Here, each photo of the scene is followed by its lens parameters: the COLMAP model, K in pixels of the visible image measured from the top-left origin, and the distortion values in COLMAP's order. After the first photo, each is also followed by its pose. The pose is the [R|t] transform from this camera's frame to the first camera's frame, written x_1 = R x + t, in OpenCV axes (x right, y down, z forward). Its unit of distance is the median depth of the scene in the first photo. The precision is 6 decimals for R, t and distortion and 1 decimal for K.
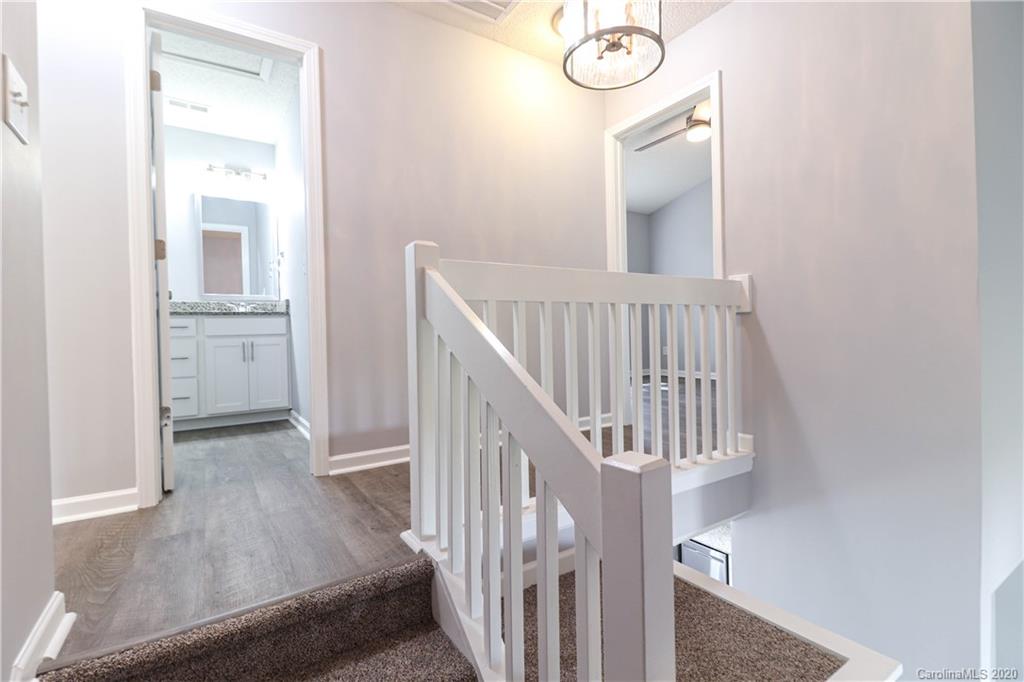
lens RADIAL K [[479.6, 0, 514.5], [0, 479.6, 340.4], [0, 0, 1]] dist [0.025564, -0.016725]
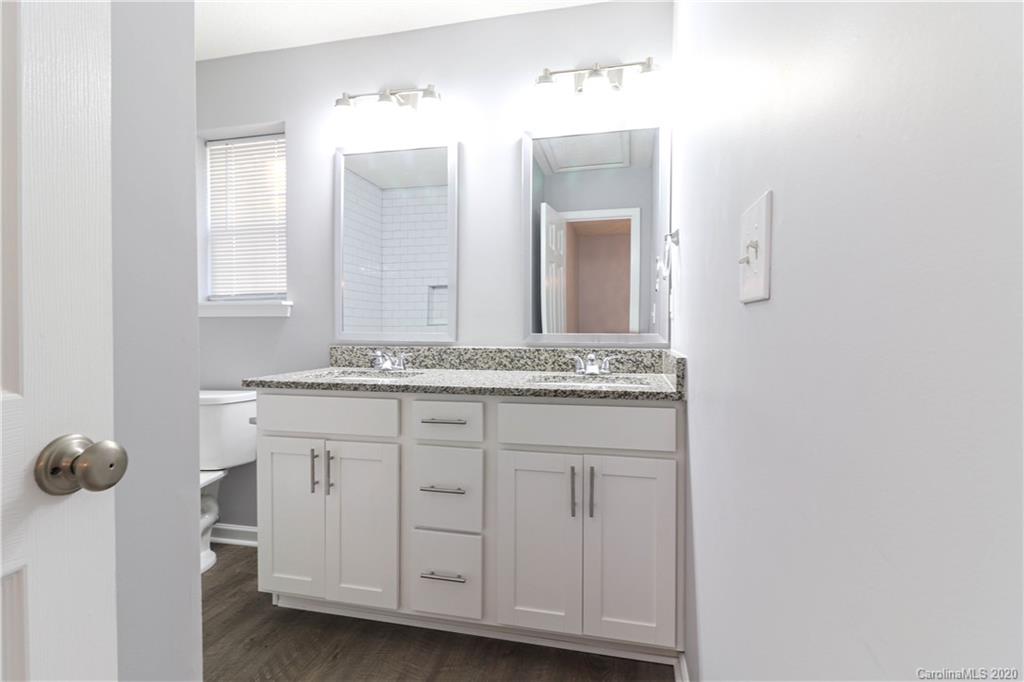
lens RADIAL K [[479.6, 0, 514.5], [0, 479.6, 340.4], [0, 0, 1]] dist [0.025564, -0.016725]
pose [[0.691955, 0.036159, -0.721035, -0.297735], [-0.025963, 0.999345, 0.025201, -0.104612], [0.721474, 0.001282, 0.692440, 0.658953]]
